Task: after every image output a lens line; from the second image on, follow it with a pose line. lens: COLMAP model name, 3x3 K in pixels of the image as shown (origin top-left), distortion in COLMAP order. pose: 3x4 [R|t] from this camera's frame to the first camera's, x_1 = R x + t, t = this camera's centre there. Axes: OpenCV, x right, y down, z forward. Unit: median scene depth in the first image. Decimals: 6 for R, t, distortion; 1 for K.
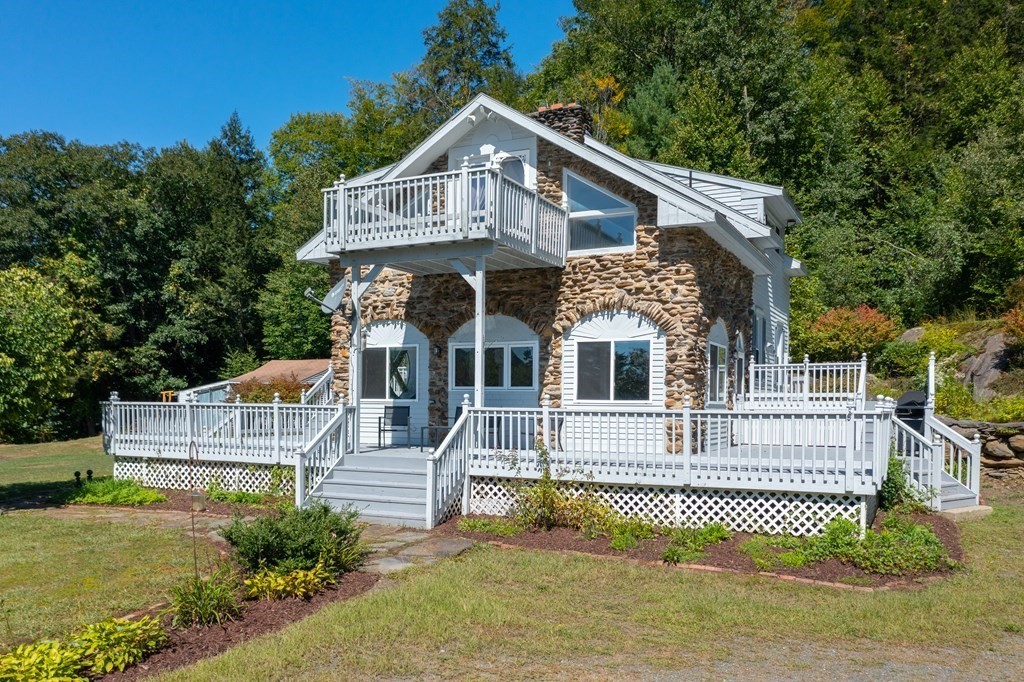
lens RADIAL K [[831.7, 0, 508.8], [0, 831.7, 364.8], [0, 0, 1]] dist [-0.005583, -0.001681]
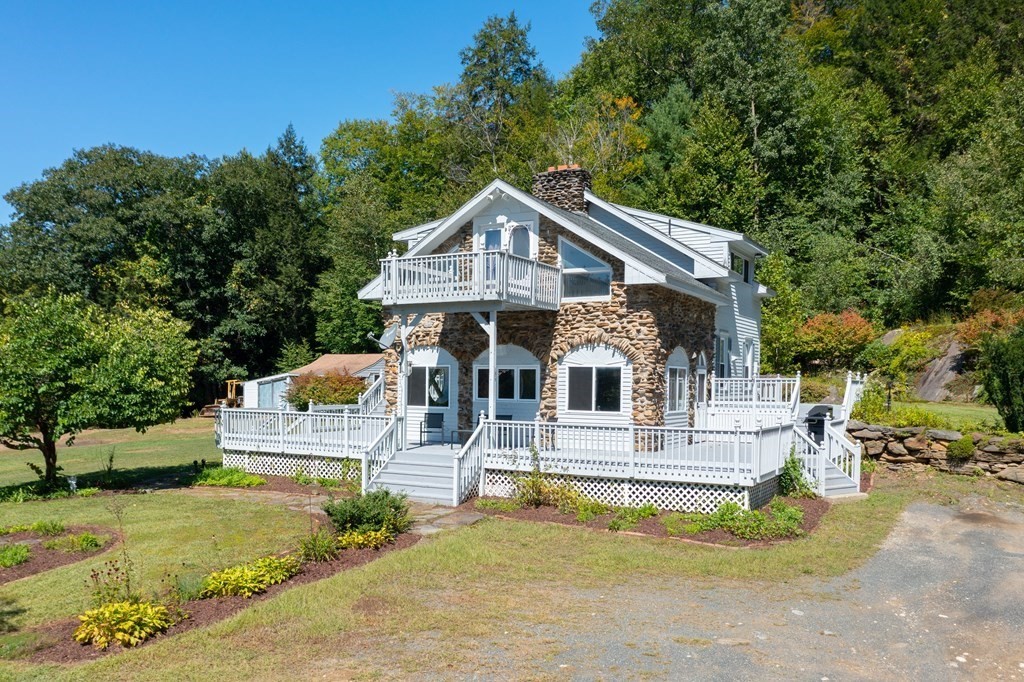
lens RADIAL K [[803.5, 0, 512.0], [0, 803.5, 341.0], [0, 0, 1]] dist [-0.004568, -0.008804]
pose [[0.999179, 0.000814, -0.040504, 0.040762], [-0.001113, 0.999972, -0.007363, -0.054492], [0.040497, 0.007402, 0.999152, -0.269401]]
